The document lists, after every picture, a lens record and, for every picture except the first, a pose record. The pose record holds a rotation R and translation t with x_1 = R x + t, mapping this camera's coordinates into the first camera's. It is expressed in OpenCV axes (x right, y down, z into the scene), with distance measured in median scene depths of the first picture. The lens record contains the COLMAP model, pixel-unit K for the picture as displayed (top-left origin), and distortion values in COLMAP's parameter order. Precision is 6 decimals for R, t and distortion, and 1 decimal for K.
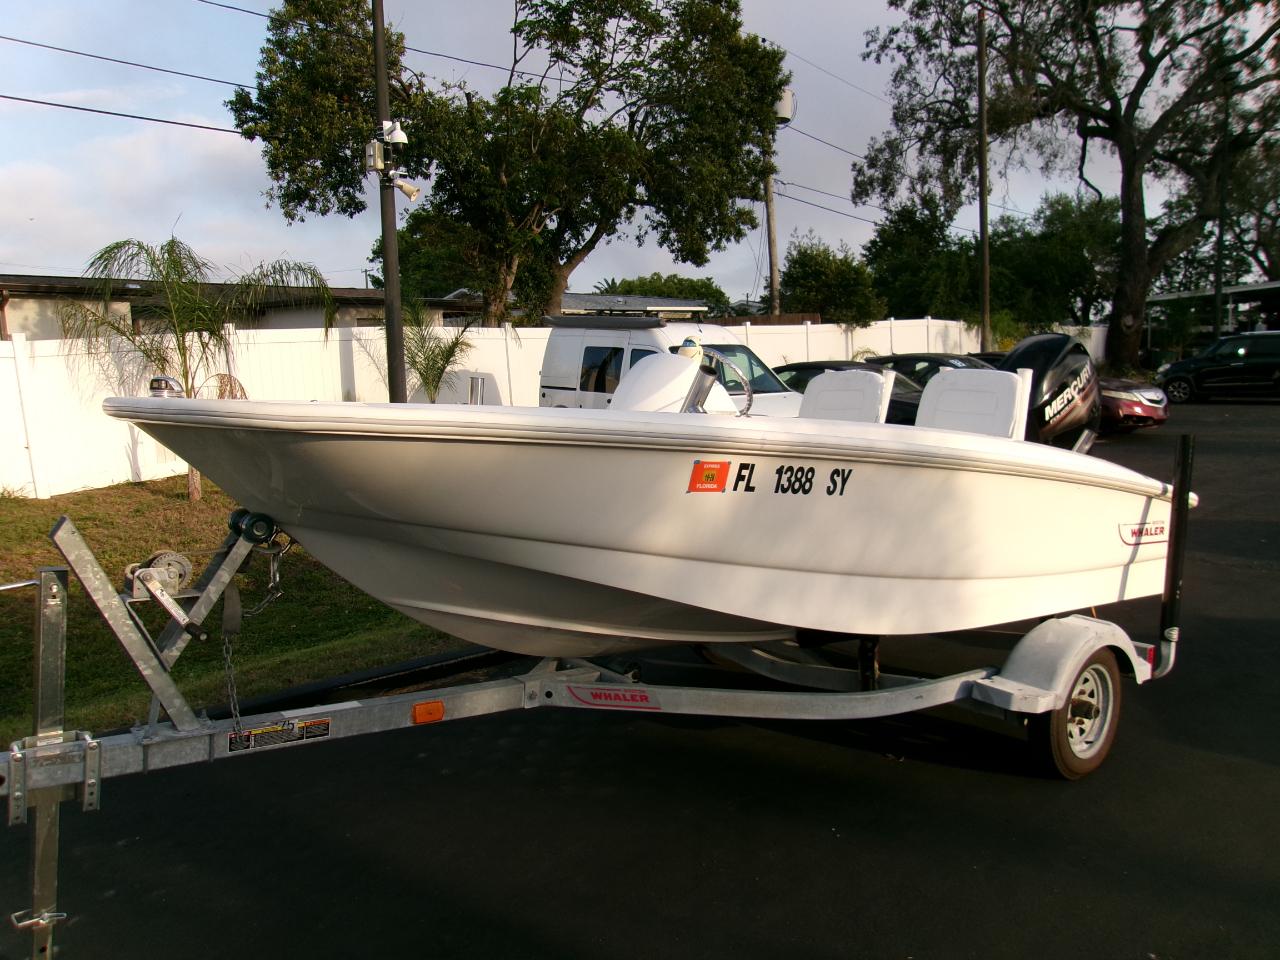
lens RADIAL K [[1000.5, 0, 640.0], [0, 1000.5, 480.0], [0, 0, 1]] dist [-0.049210, 0.083163]
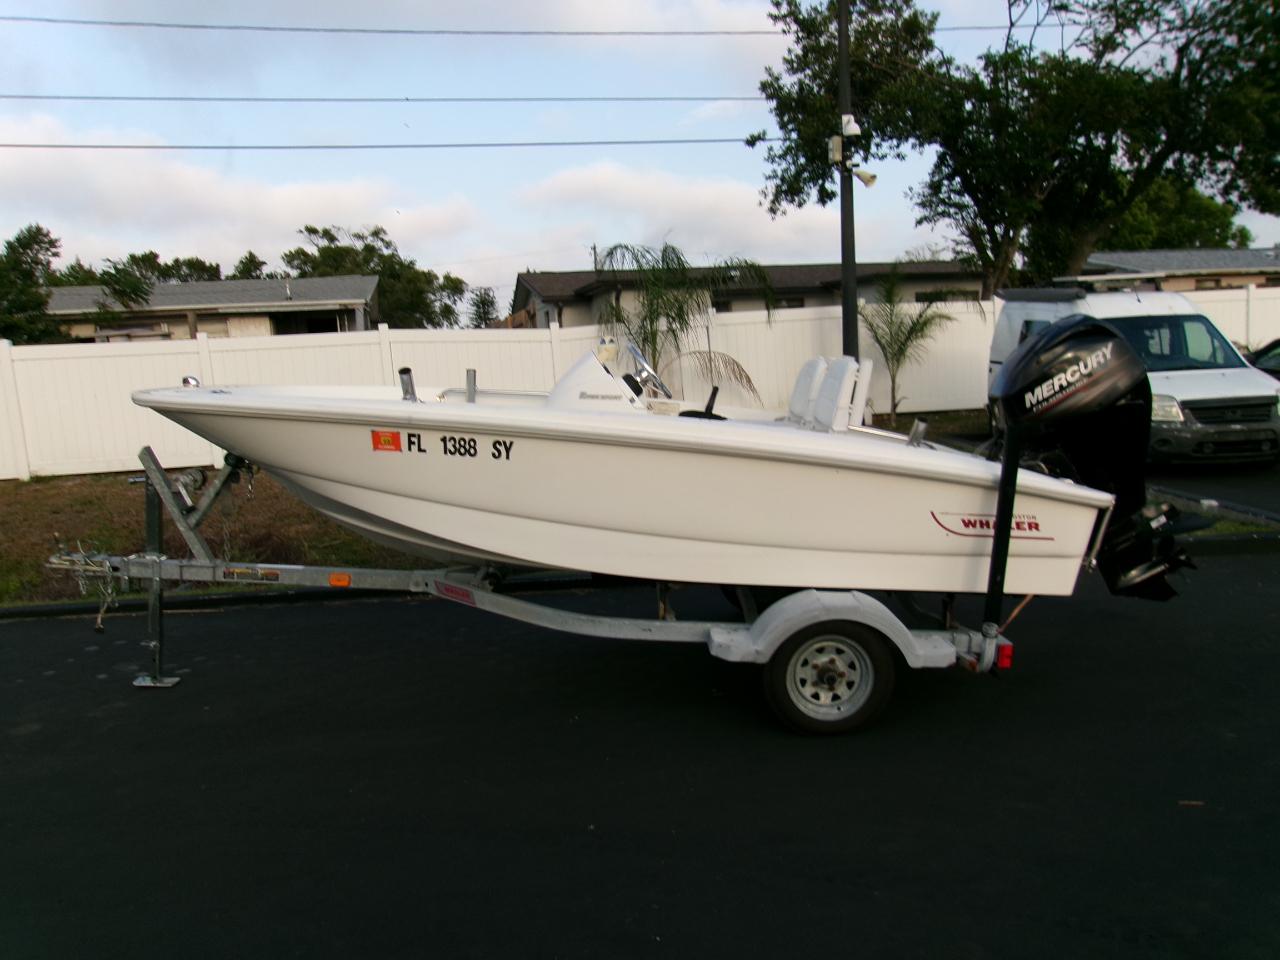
lens RADIAL K [[991.1, 0, 639.6], [0, 991.1, 514.8], [0, 0, 1]] dist [-0.068825, 0.076794]
pose [[0.786473, 0.088472, -0.611256, 0.123024], [-0.047020, 0.995392, 0.083574, -0.003306], [0.615833, -0.036987, 0.787008, 0.003720]]
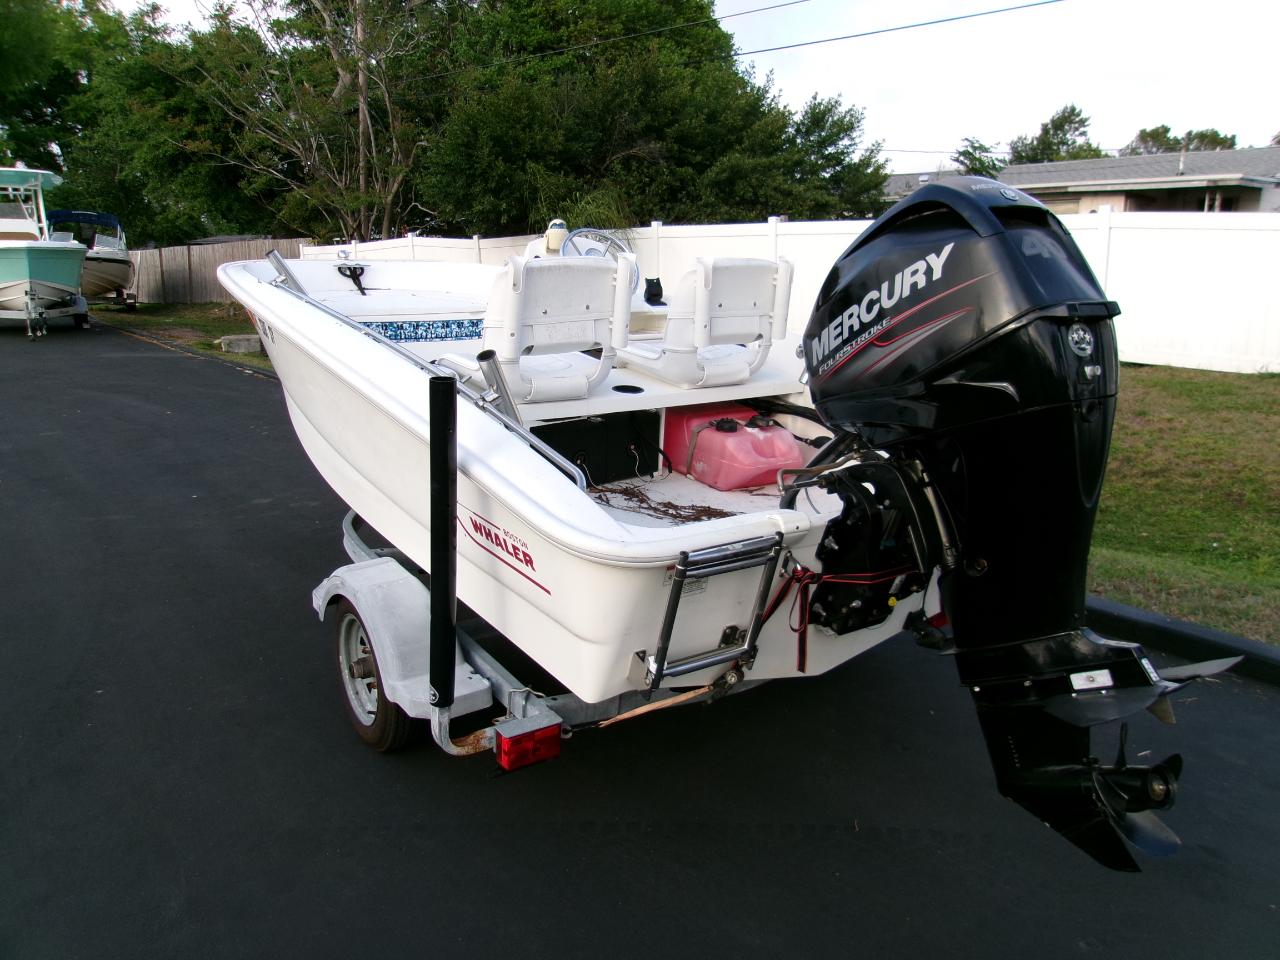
lens RADIAL K [[978.2, 0, 650.8], [0, 978.2, 508.3], [0, 0, 1]] dist [-0.053657, 0.065945]
pose [[-0.073122, 0.268559, -0.960484, 0.158426], [-0.111178, 0.954864, 0.275452, -0.020605], [0.991107, 0.126926, -0.039964, 0.165833]]
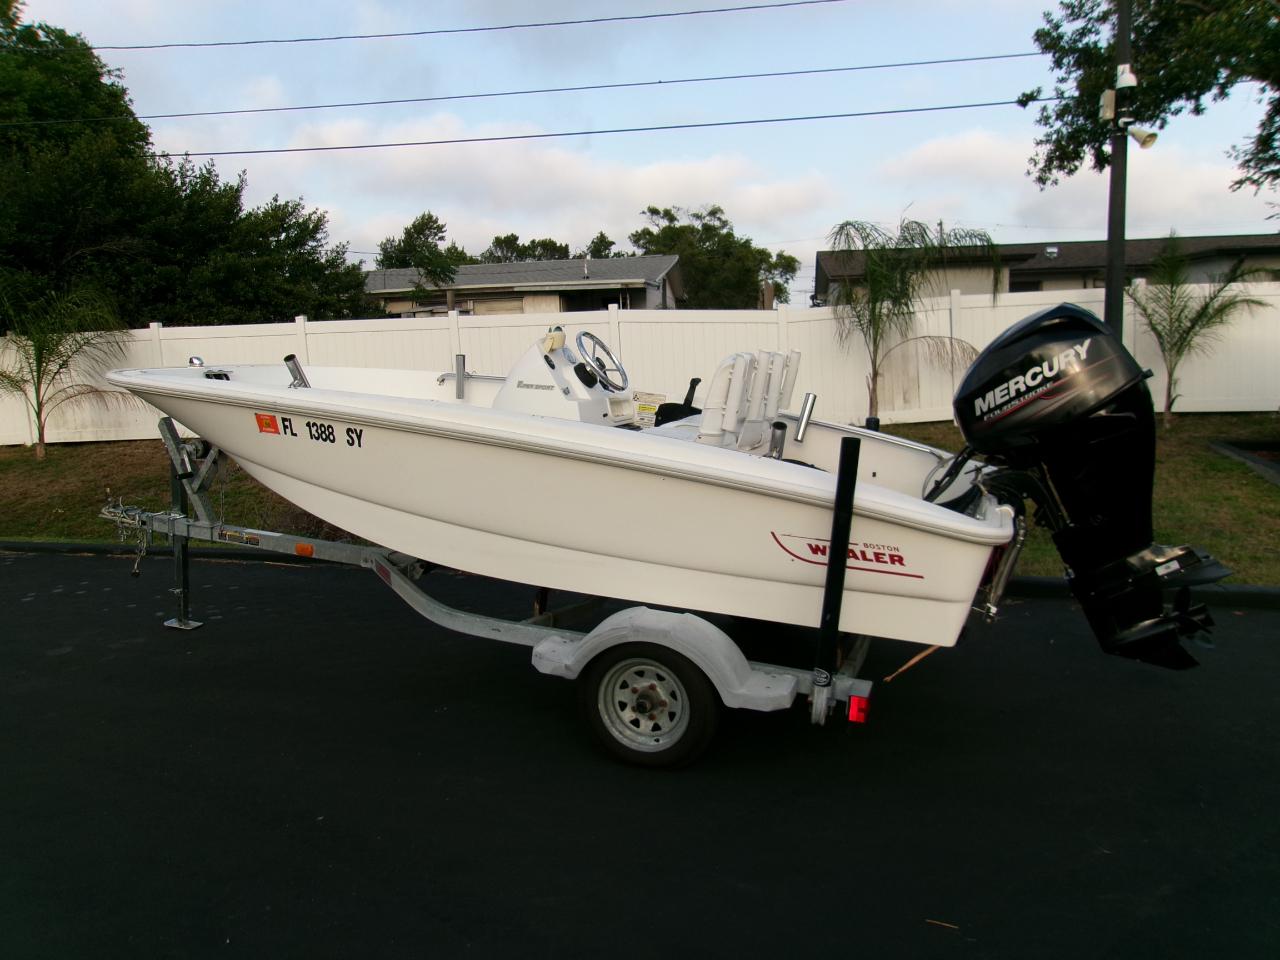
lens RADIAL K [[991.1, 0, 639.6], [0, 991.1, 514.8], [0, 0, 1]] dist [-0.068825, 0.076794]
pose [[0.521552, 0.153016, -0.839387, 0.164416], [-0.083686, 0.988218, 0.128149, -0.010539], [0.849106, 0.003409, 0.528212, 0.062549]]
